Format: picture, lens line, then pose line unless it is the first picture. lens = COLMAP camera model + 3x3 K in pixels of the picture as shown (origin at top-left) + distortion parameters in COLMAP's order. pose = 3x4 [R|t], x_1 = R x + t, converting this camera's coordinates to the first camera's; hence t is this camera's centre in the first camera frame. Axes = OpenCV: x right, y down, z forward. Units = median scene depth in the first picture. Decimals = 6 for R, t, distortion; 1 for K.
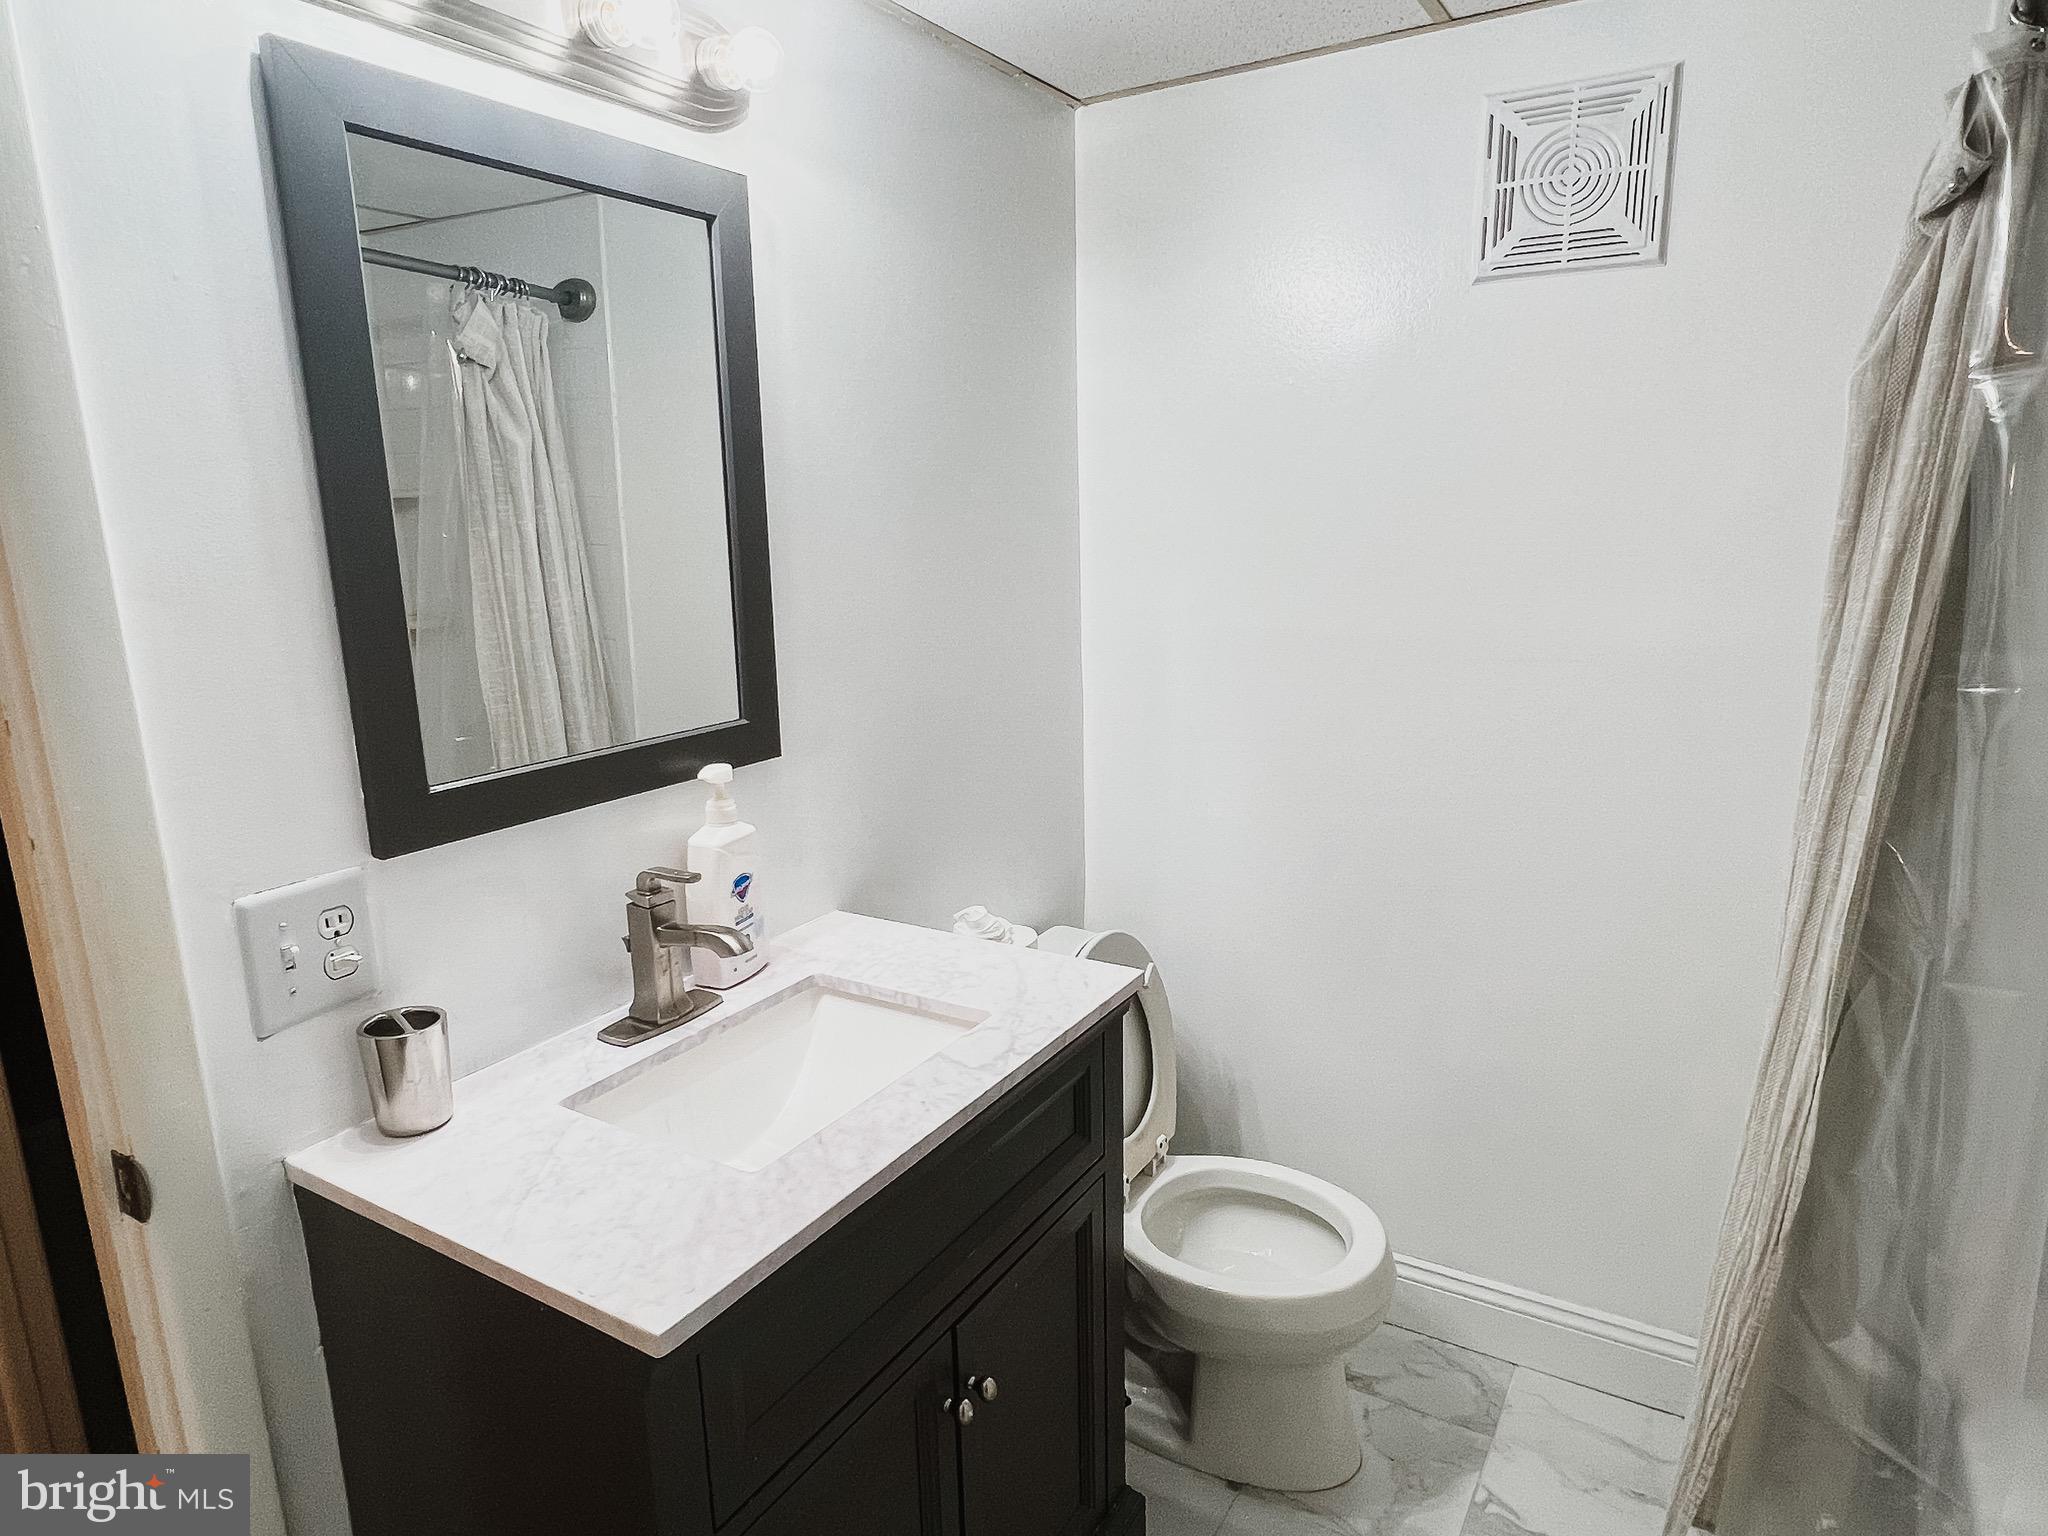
lens RADIAL K [[1219.8, 0, 1018.7], [0, 1219.8, 776.4], [0, 0, 1]] dist [-0.004121, -0.003873]
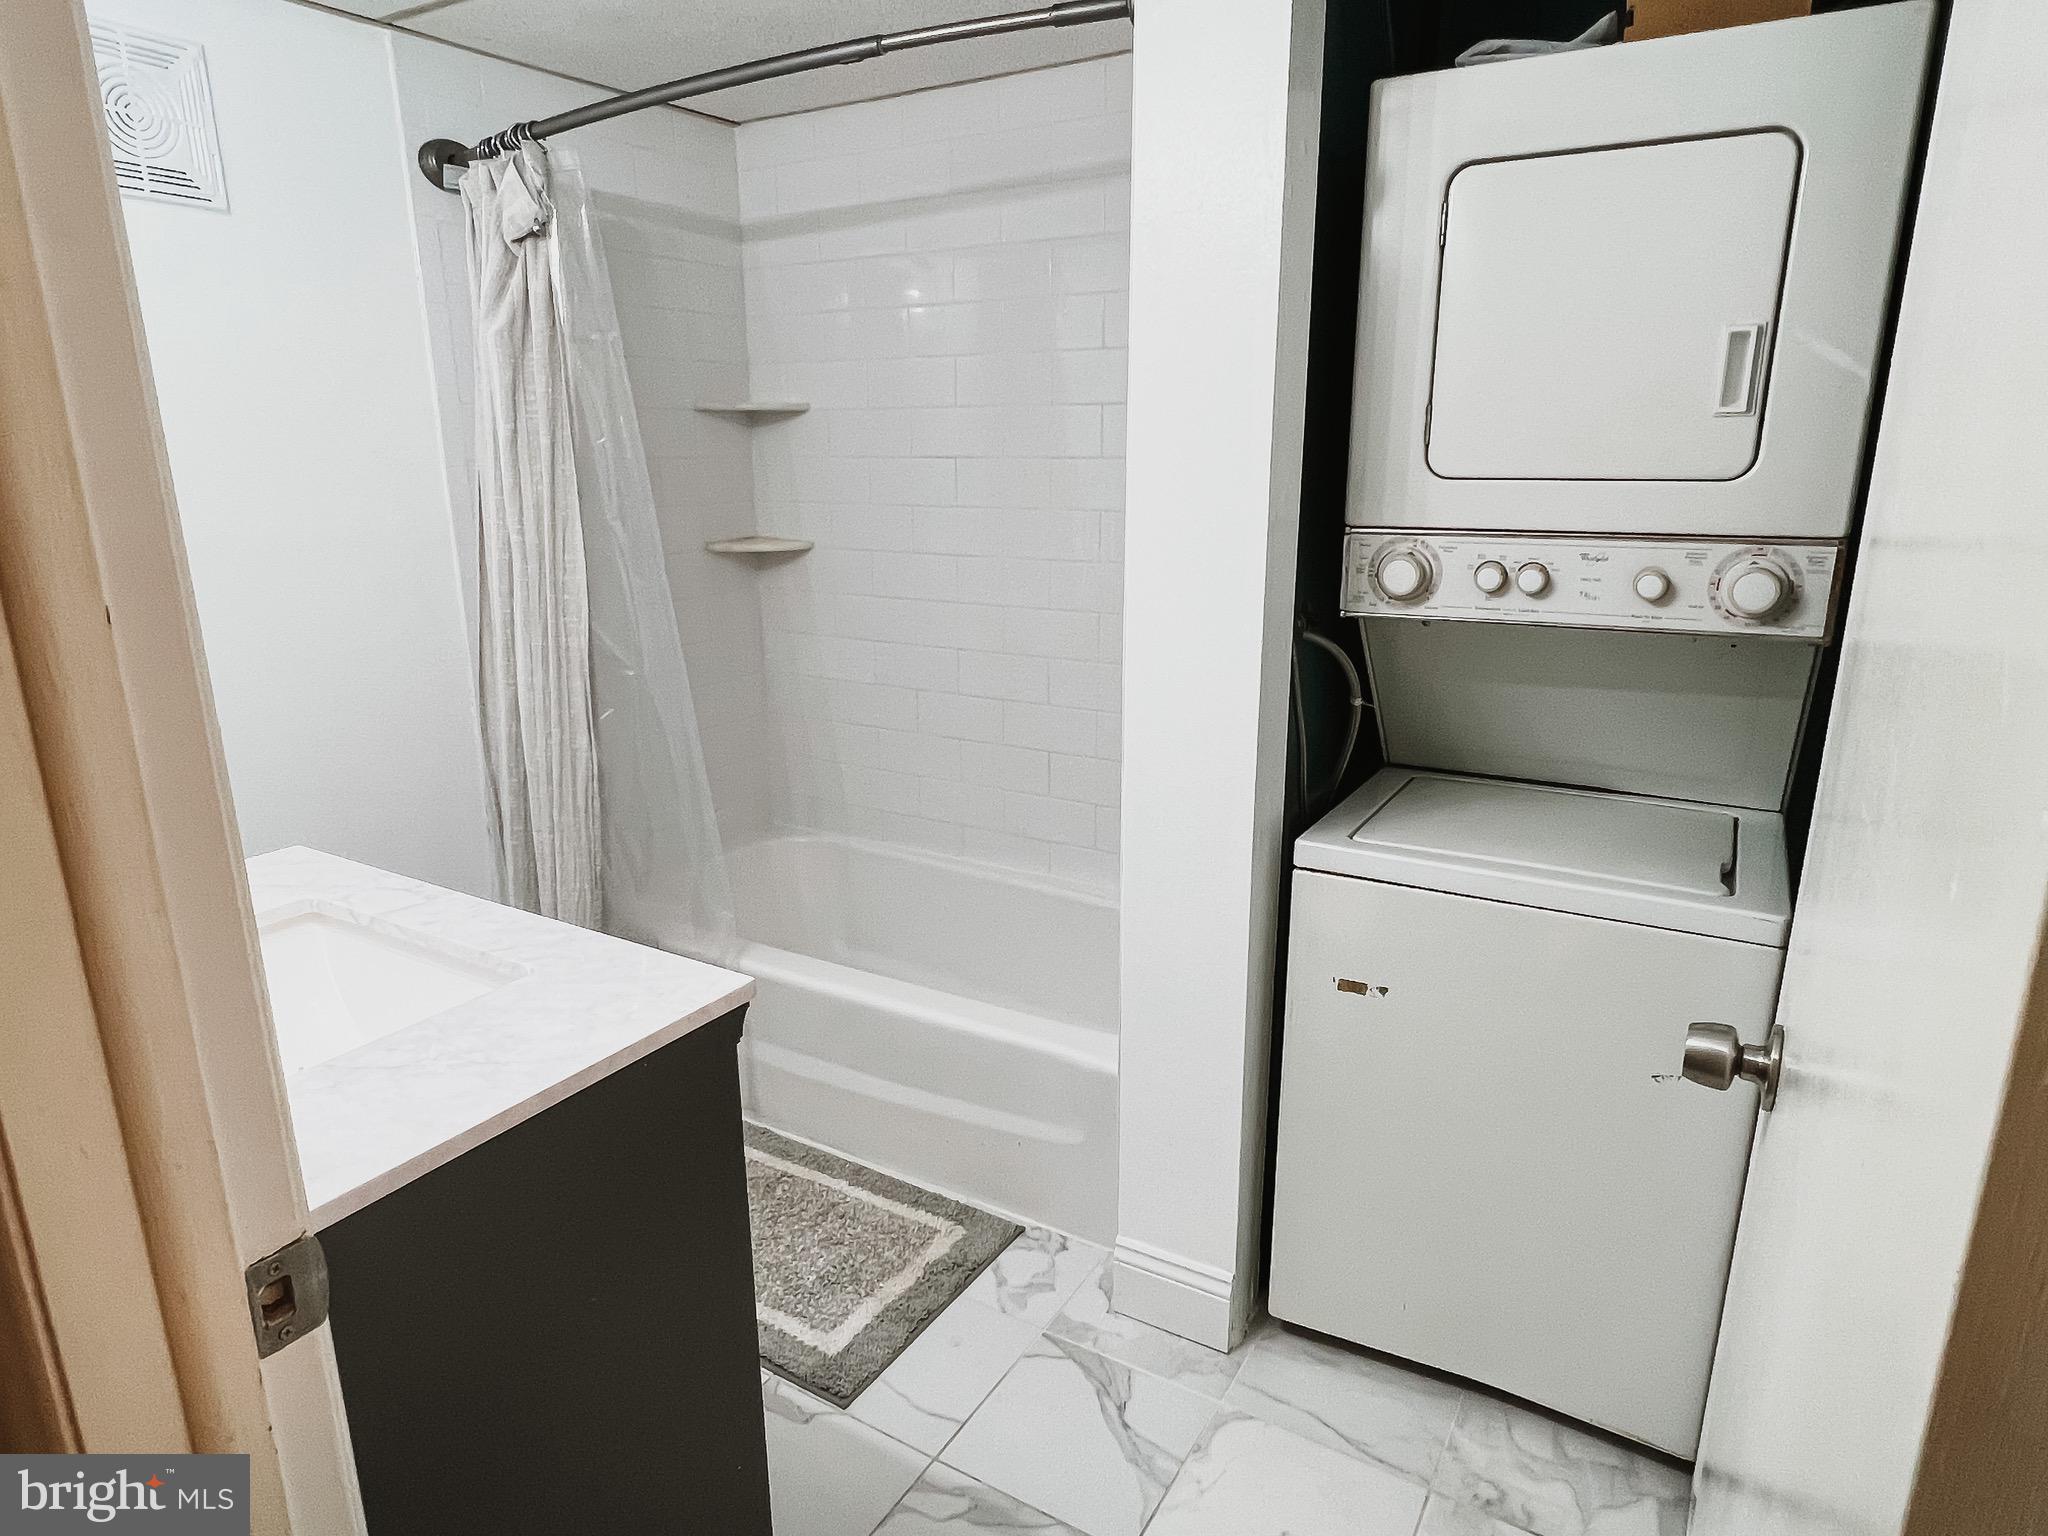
lens RADIAL K [[1219.8, 0, 1018.7], [0, 1219.8, 776.4], [0, 0, 1]] dist [-0.004121, -0.003873]
pose [[0.003462, -0.234544, 0.972099, -0.759567], [0.226640, 0.946993, 0.227679, 0.006216], [-0.973972, 0.219529, 0.056436, 0.297257]]
